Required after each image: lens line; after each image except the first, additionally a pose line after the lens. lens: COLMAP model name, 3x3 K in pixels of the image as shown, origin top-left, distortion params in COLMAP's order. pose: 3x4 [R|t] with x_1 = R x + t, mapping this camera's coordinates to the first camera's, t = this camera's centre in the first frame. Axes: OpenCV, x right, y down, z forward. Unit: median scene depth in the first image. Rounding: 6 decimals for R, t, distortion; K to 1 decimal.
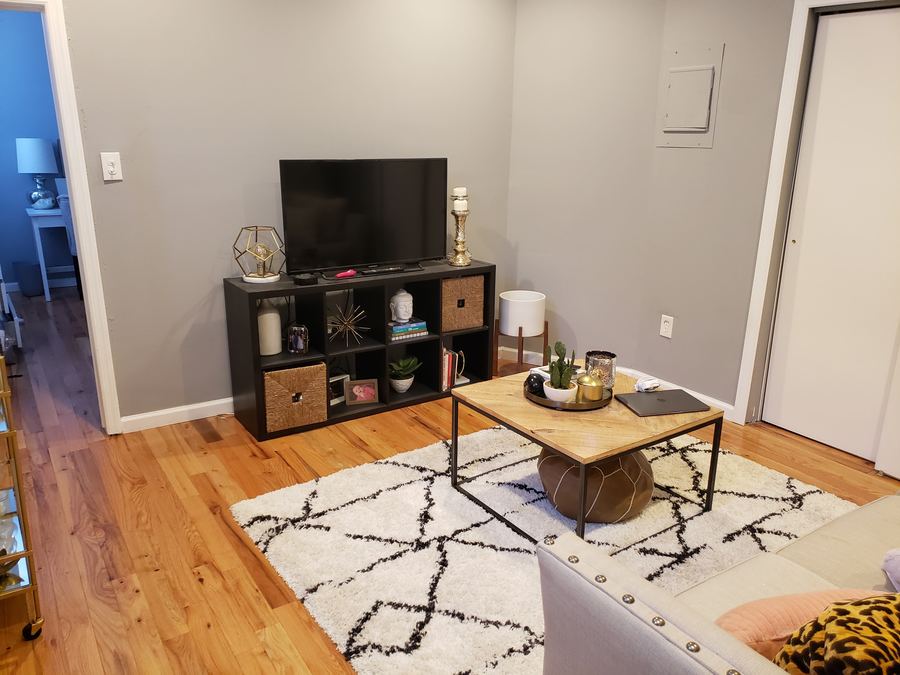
lens RADIAL K [[697.1, 0, 439.9], [0, 697.1, 313.6], [0, 0, 1]] dist [0.103130, -0.097375]
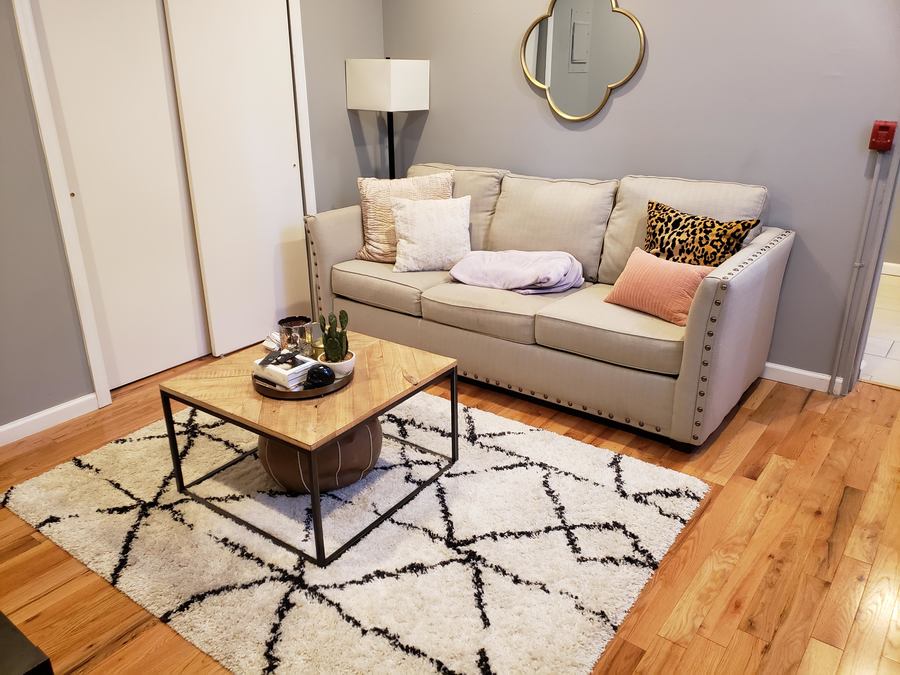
lens RADIAL K [[697.1, 0, 439.9], [0, 697.1, 313.6], [0, 0, 1]] dist [0.103130, -0.097375]
pose [[-0.310068, -0.327530, 0.892514, -0.667832], [0.268681, 0.870325, 0.412730, -0.287713], [-0.911959, 0.367776, -0.181859, 1.057330]]
